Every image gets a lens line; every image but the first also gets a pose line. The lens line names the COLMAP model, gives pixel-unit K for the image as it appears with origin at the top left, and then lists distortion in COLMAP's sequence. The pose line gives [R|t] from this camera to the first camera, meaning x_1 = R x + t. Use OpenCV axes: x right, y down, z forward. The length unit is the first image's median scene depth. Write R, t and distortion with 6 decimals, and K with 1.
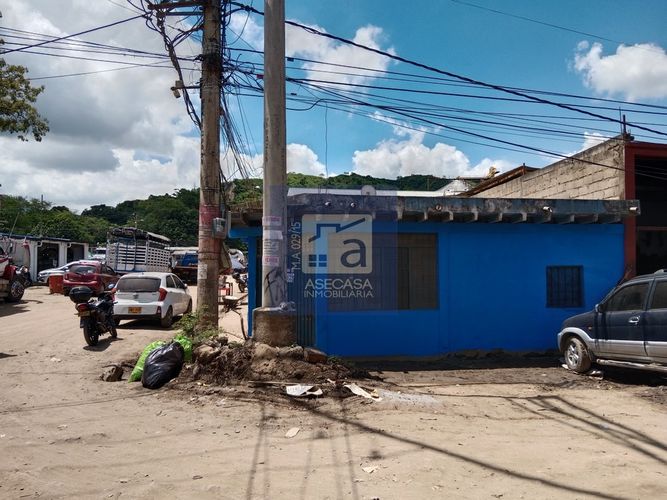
lens RADIAL K [[509.1, 0, 333.5], [0, 509.1, 250.0], [0, 0, 1]] dist [0.041005, 0.000405]
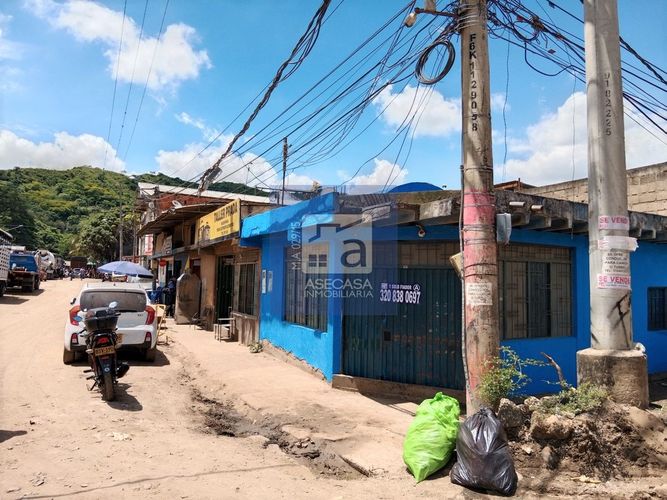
lens RADIAL K [[509.1, 0, 333.5], [0, 509.1, 250.0], [0, 0, 1]] dist [0.041005, 0.000405]
pose [[0.929098, 0.040653, 0.367592, -0.482153], [-0.034864, 0.999142, -0.022377, 0.004907], [-0.368186, 0.007975, 0.929718, 0.323644]]
